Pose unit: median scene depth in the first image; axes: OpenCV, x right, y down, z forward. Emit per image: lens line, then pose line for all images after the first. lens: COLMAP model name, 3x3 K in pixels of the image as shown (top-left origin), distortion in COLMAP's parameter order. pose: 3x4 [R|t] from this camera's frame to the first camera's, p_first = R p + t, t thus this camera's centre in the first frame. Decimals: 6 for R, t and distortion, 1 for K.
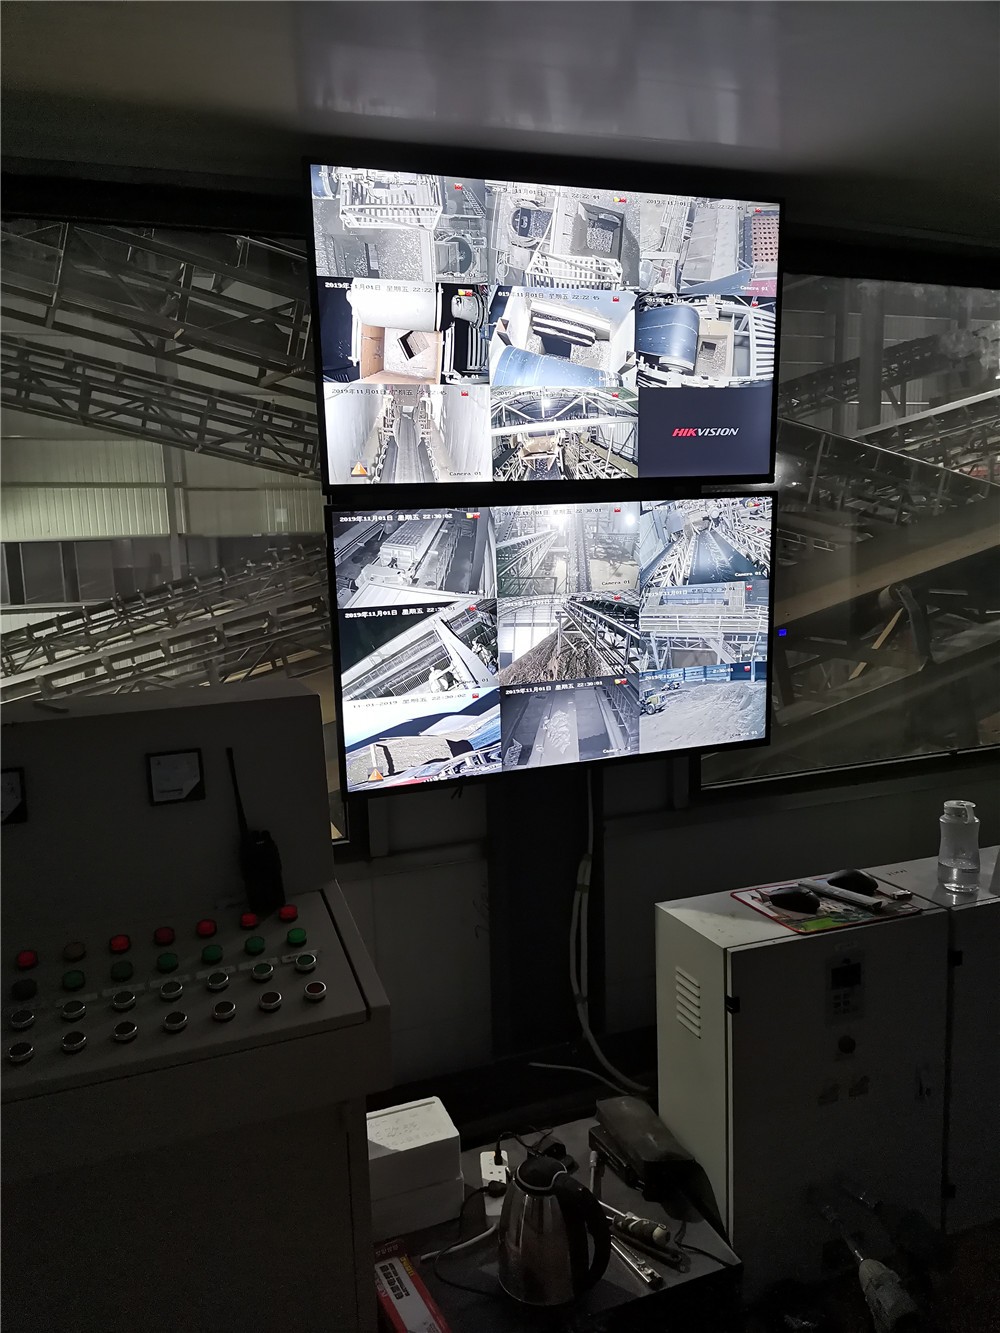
lens RADIAL K [[998.7, 0, 500.0], [0, 998.7, 666.5], [0, 0, 1]] dist [0.116761, -0.146876]
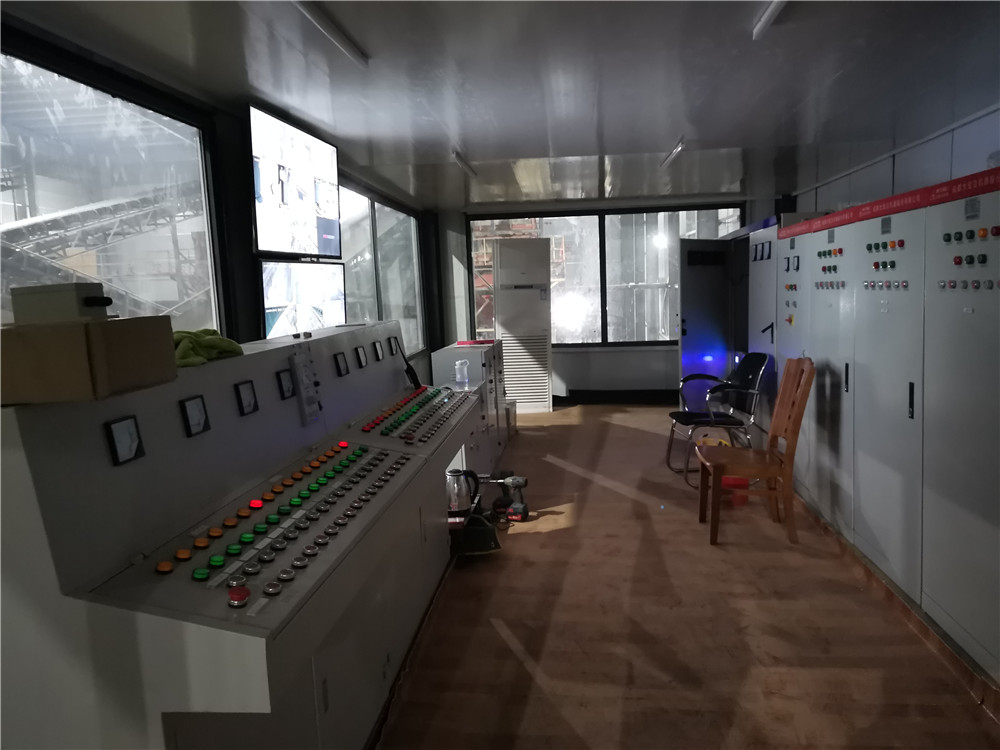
lens RADIAL K [[749.2, 0, 503.9], [0, 749.2, 370.1], [0, 0, 1]] dist [0.116761, -0.146876]
pose [[0.464469, -0.093402, 0.880650, -1.256697], [0.160134, 0.986888, 0.020212, 0.112695], [-0.870991, 0.131634, 0.473336, -0.169408]]
